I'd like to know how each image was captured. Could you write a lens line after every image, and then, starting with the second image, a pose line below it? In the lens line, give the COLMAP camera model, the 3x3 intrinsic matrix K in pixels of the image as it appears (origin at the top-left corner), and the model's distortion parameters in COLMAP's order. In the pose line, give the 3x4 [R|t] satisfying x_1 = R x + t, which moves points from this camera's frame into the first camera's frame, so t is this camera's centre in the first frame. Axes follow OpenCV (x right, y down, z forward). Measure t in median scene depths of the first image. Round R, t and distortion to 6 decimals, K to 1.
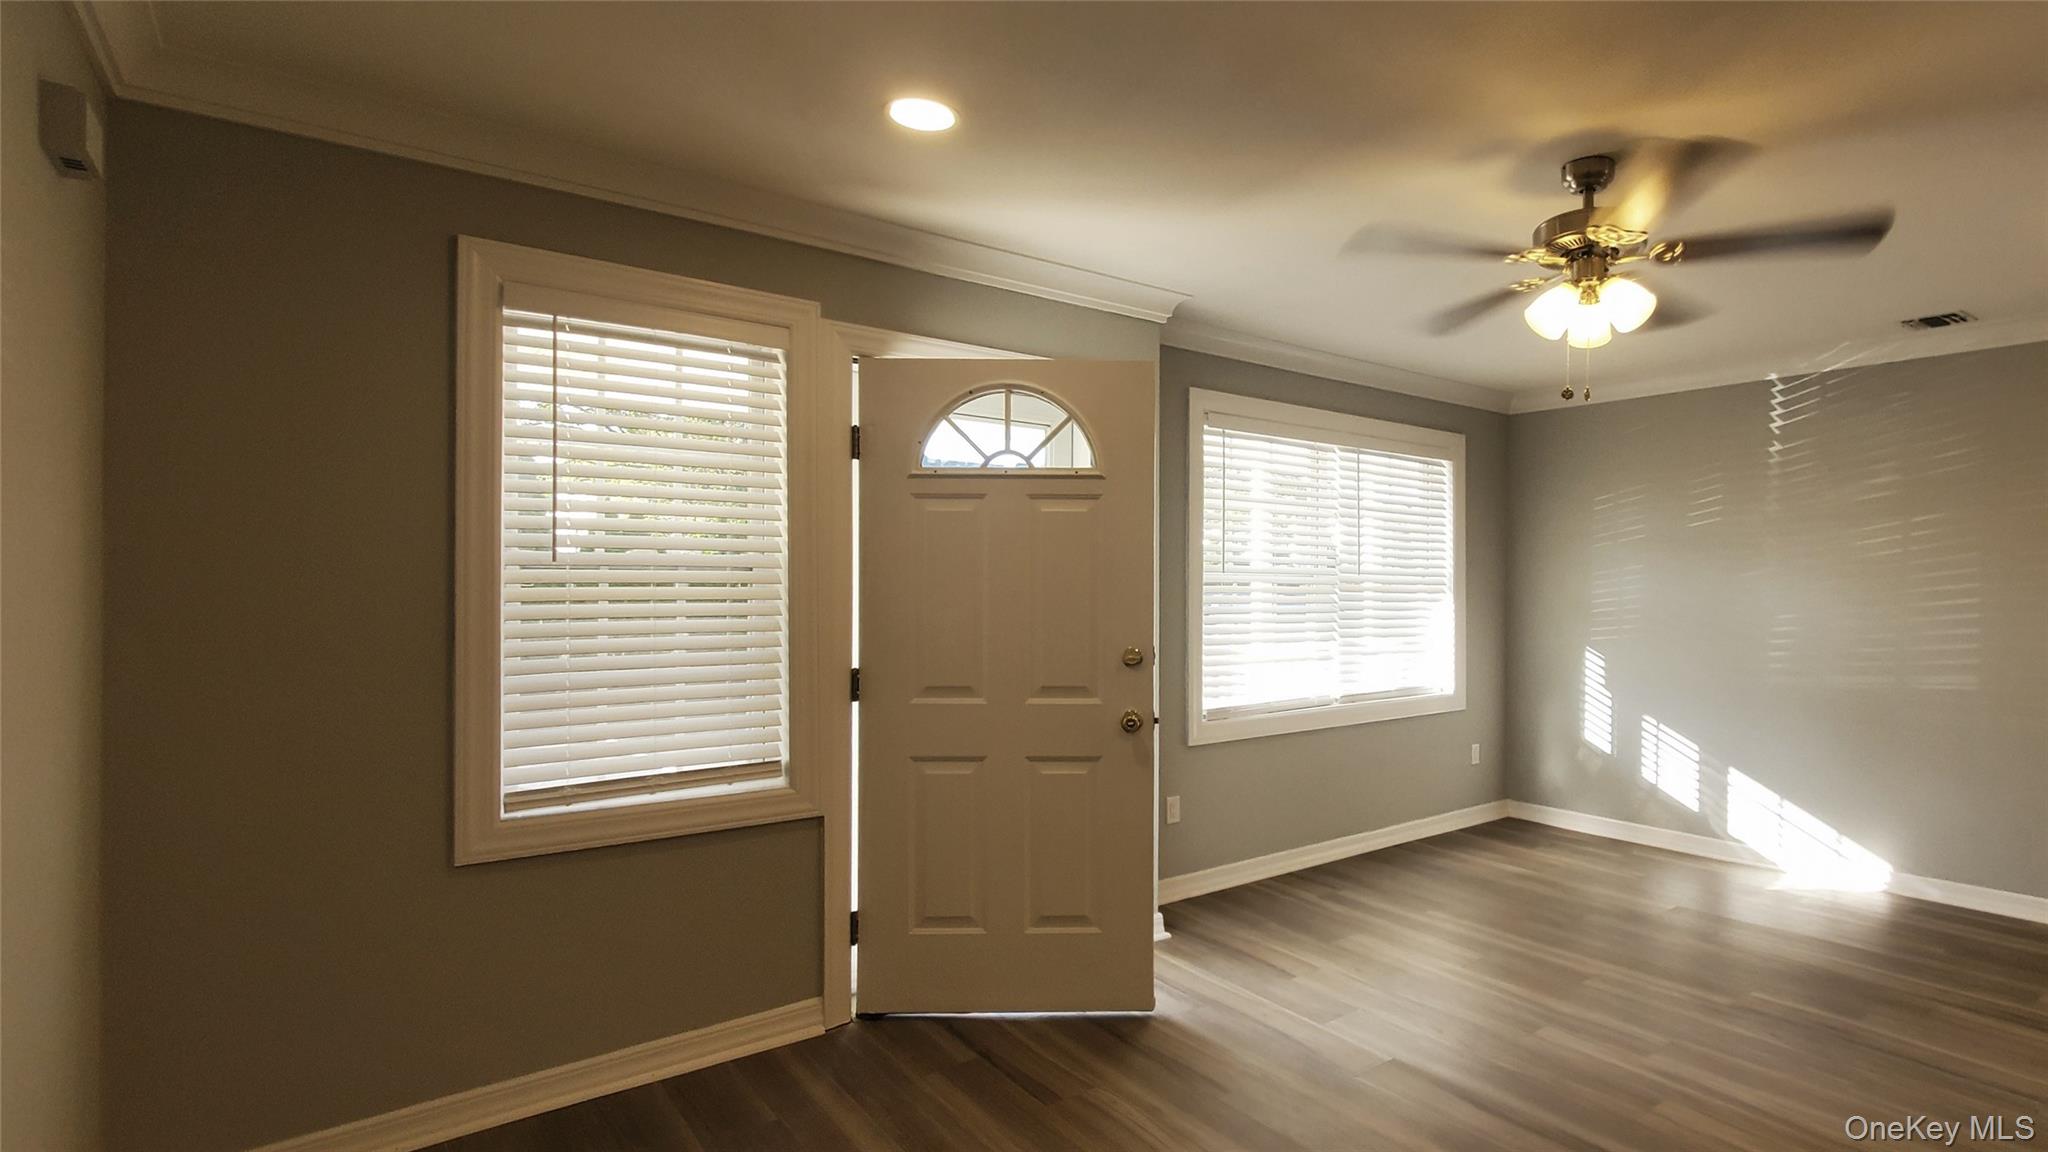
lens RADIAL K [[1003.5, 0, 1156.9], [0, 1003.5, 574.4], [0, 0, 1]] dist [-0.016334, -0.000003]
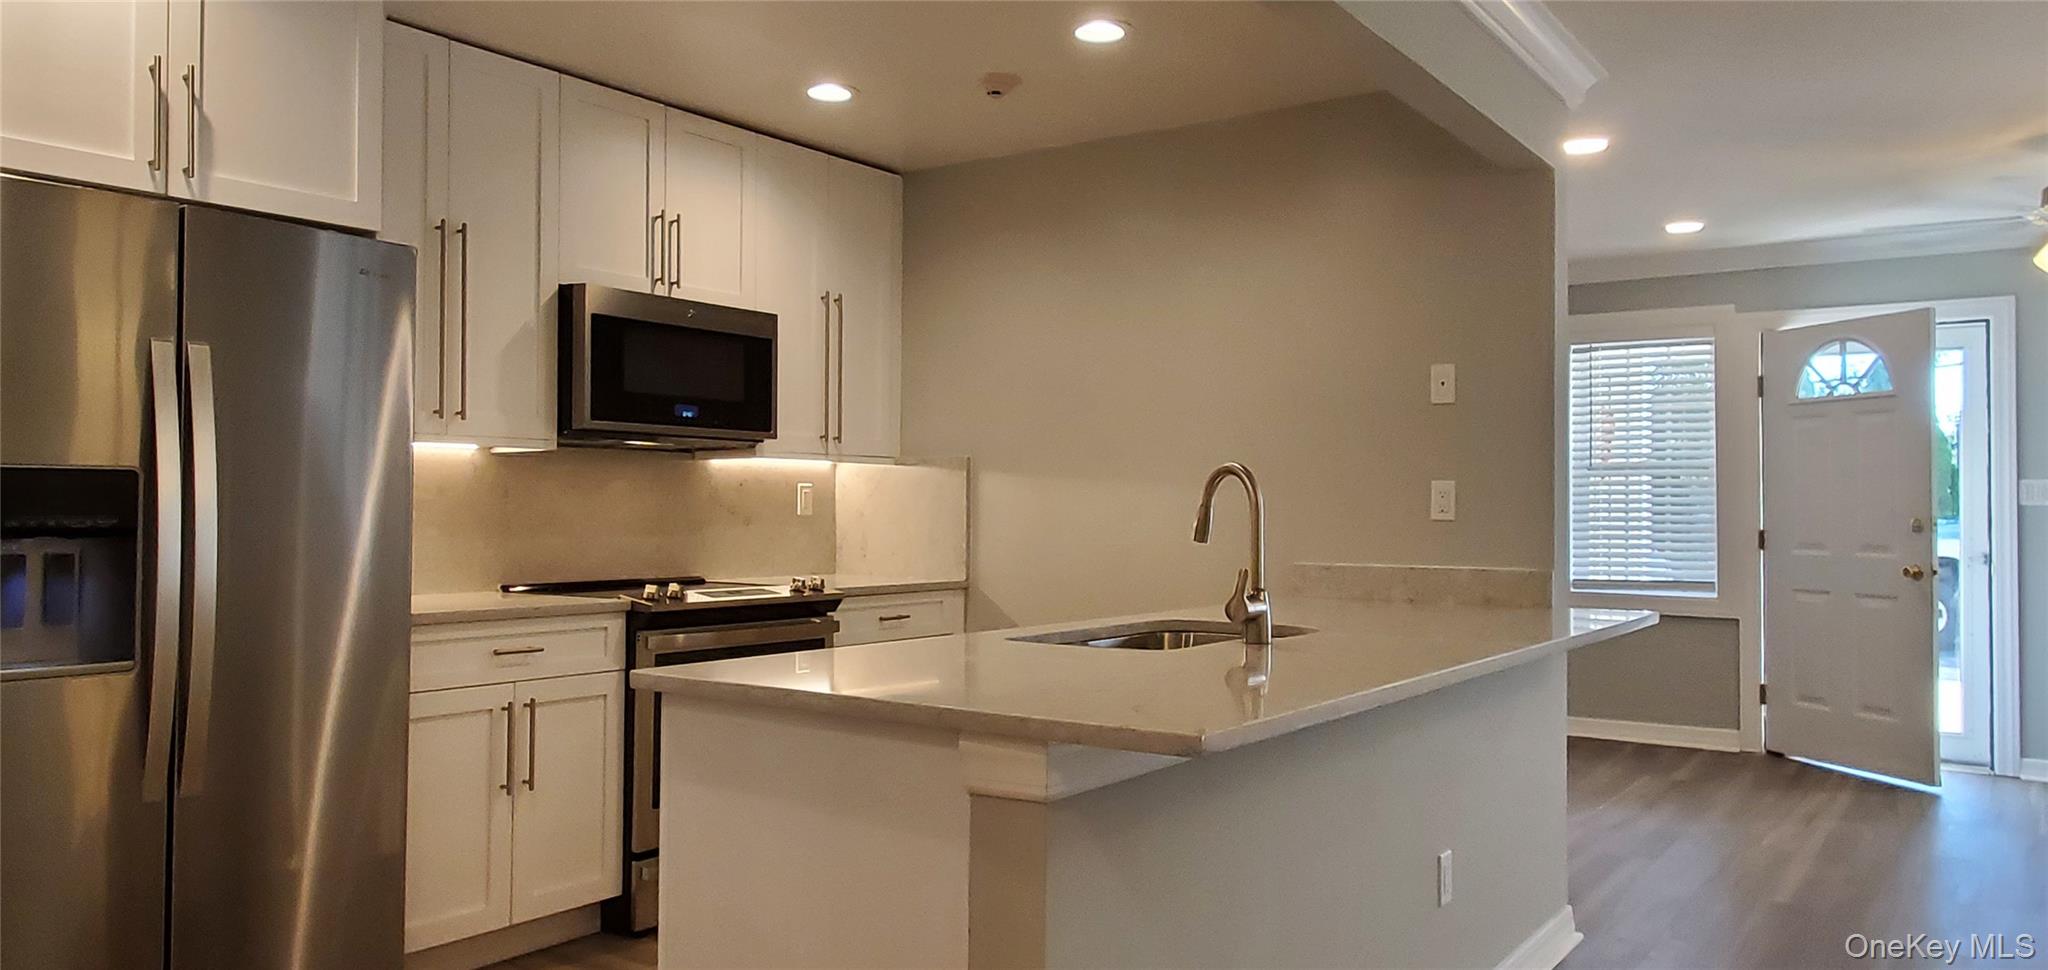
lens RADIAL K [[1345.5, 0, 1075.7], [0, 1345.5, 477.3], [0, 0, 1]] dist [0.000436, -0.000168]
pose [[0.259370, -0.021198, -0.965545, 1.470168], [0.007472, 0.999773, -0.019942, 0.045540], [0.965749, -0.002042, 0.259469, -0.595719]]
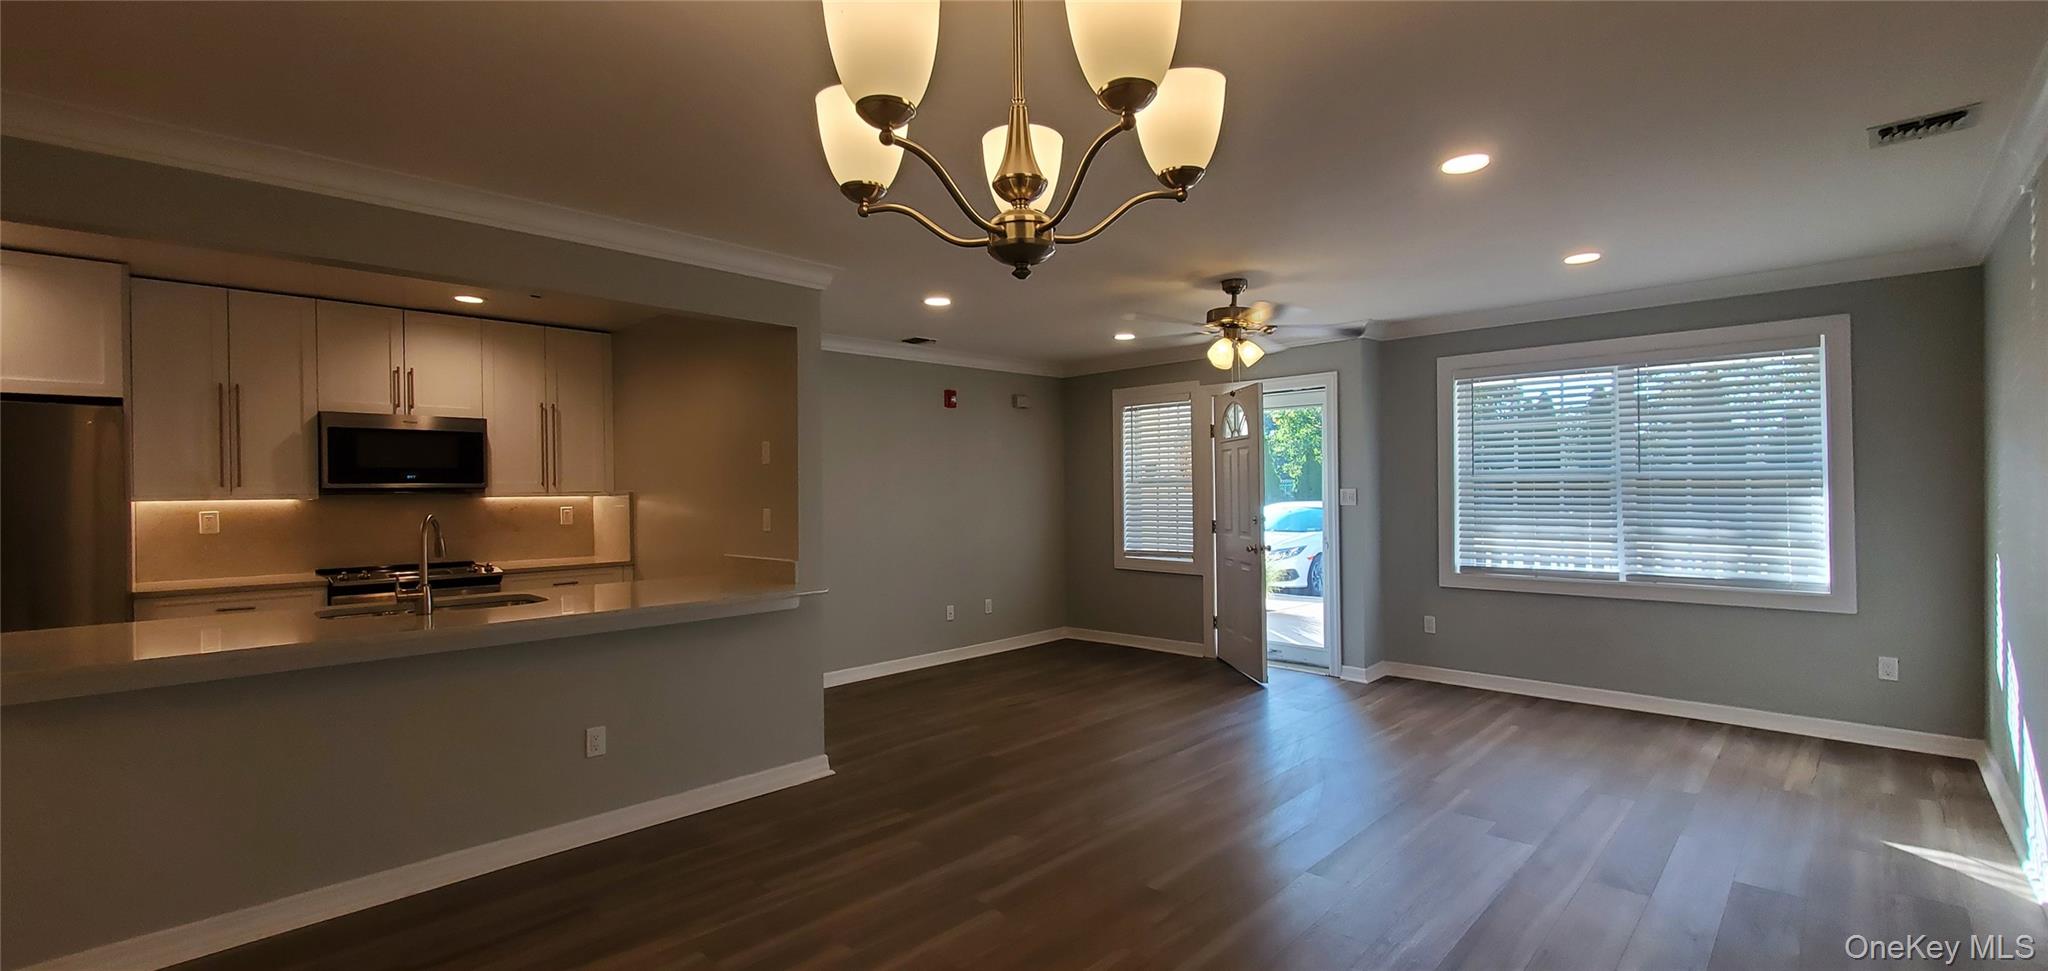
lens RADIAL K [[817.8, 0, 1024.0], [0, 817.8, 485.5], [0, 0, 1]] dist [0.001980, 0.000179]
pose [[0.116429, -0.009875, -0.993150, 1.707683], [0.023574, 0.999696, -0.007176, 0.009219], [0.992919, -0.022577, 0.116626, 0.281674]]
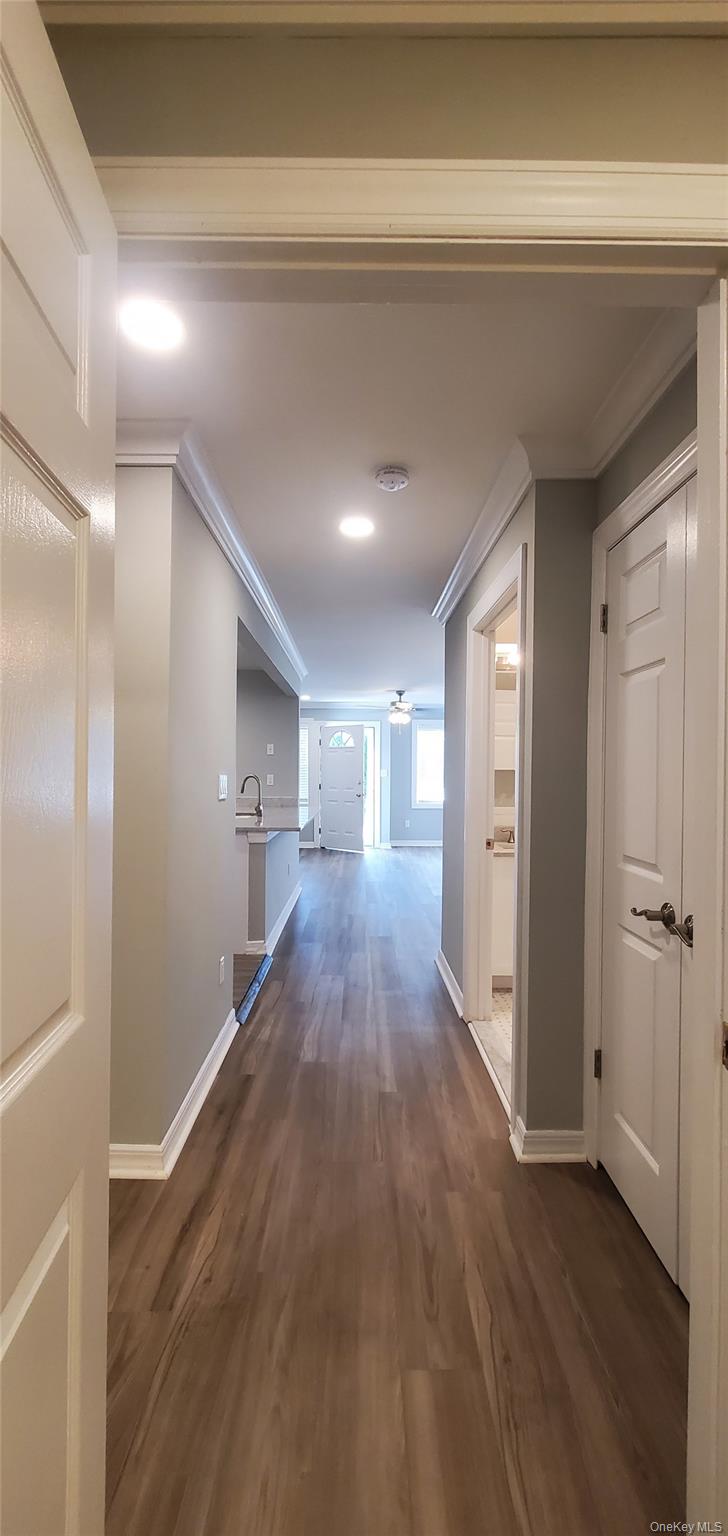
lens RADIAL K [[613.4, 0, 364.0], [0, 613.4, 768.0], [0, 0, 1]] dist [0.001980, 0.000179]
pose [[0.776819, 0.001671, -0.629722, 2.002545], [0.002784, 0.999978, 0.006088, -0.012025], [0.629718, -0.006483, 0.776797, -1.457264]]
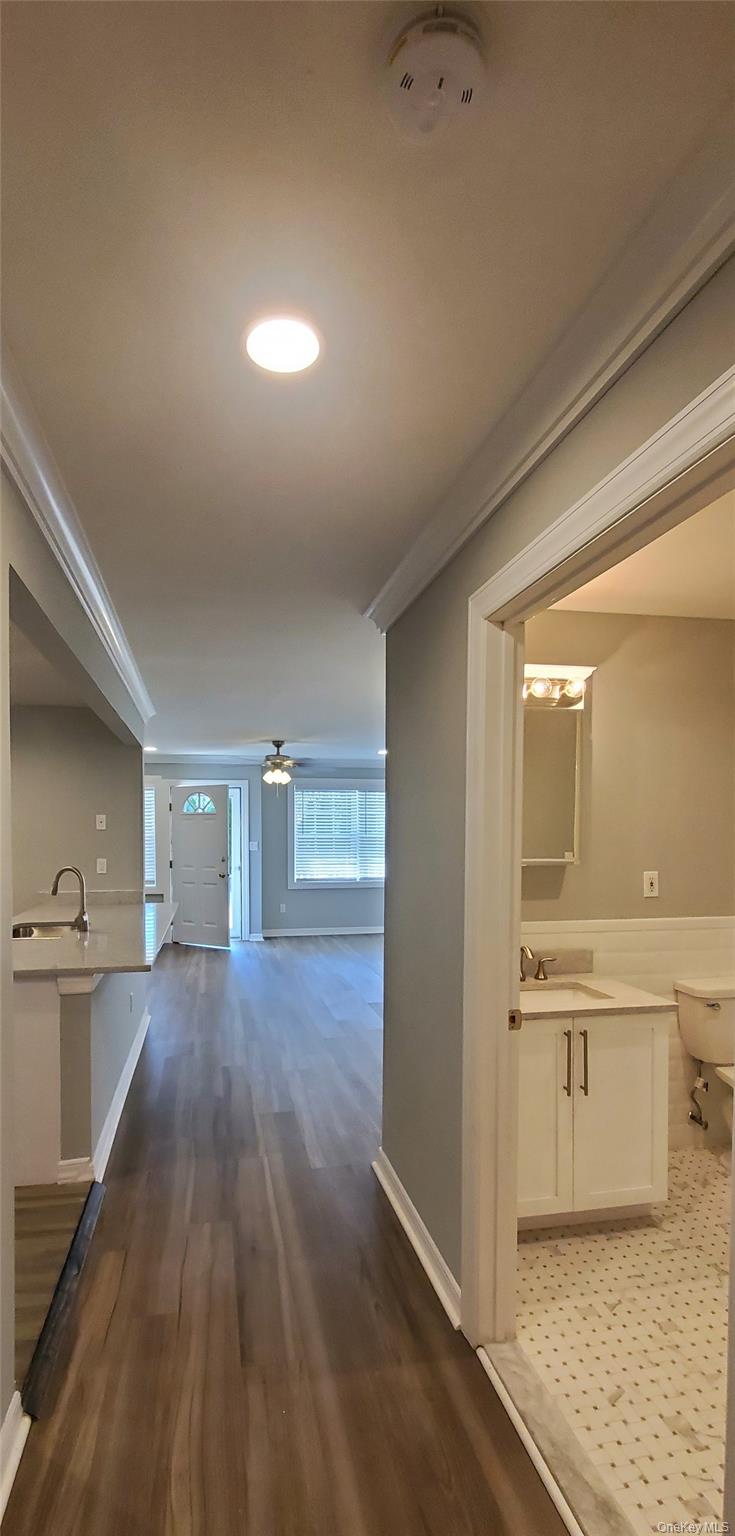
lens RADIAL K [[657.2, 0, 327.5], [0, 657.2, 837.3], [0, 0, 1]] dist [-0.003971, -0.000426]
pose [[0.872648, 0.002824, -0.488342, 1.636144], [0.009663, 0.999688, 0.023048, -0.062350], [0.488255, -0.024832, 0.872348, -1.101335]]
